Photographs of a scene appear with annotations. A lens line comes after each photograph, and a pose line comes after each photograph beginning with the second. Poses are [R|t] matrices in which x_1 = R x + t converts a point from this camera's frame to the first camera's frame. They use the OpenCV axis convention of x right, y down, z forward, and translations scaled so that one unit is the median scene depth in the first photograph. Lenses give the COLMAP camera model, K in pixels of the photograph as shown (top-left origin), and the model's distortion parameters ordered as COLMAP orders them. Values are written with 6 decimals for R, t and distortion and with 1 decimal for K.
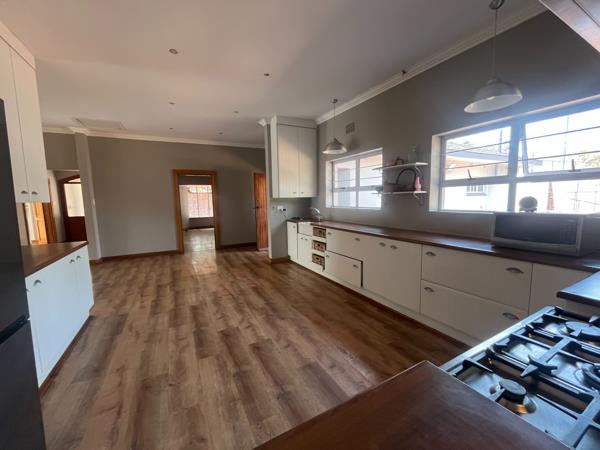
lens RADIAL K [[243.8, 0, 299.3], [0, 243.8, 224.1], [0, 0, 1]] dist [0.002943, -0.000007]
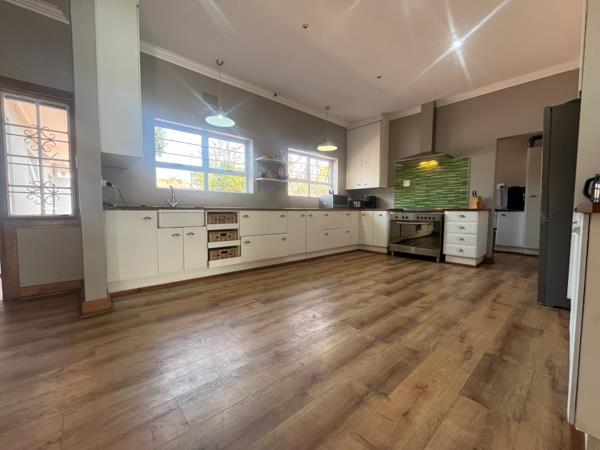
lens RADIAL K [[243.8, 0, 298.8], [0, 243.8, 225.2], [0, 0, 1]] dist [0.002943, -0.000007]
pose [[-0.237147, -0.037621, 0.970745, -1.135764], [0.102684, 0.992682, 0.063556, 0.050143], [-0.966032, 0.114752, -0.231548, 1.476125]]
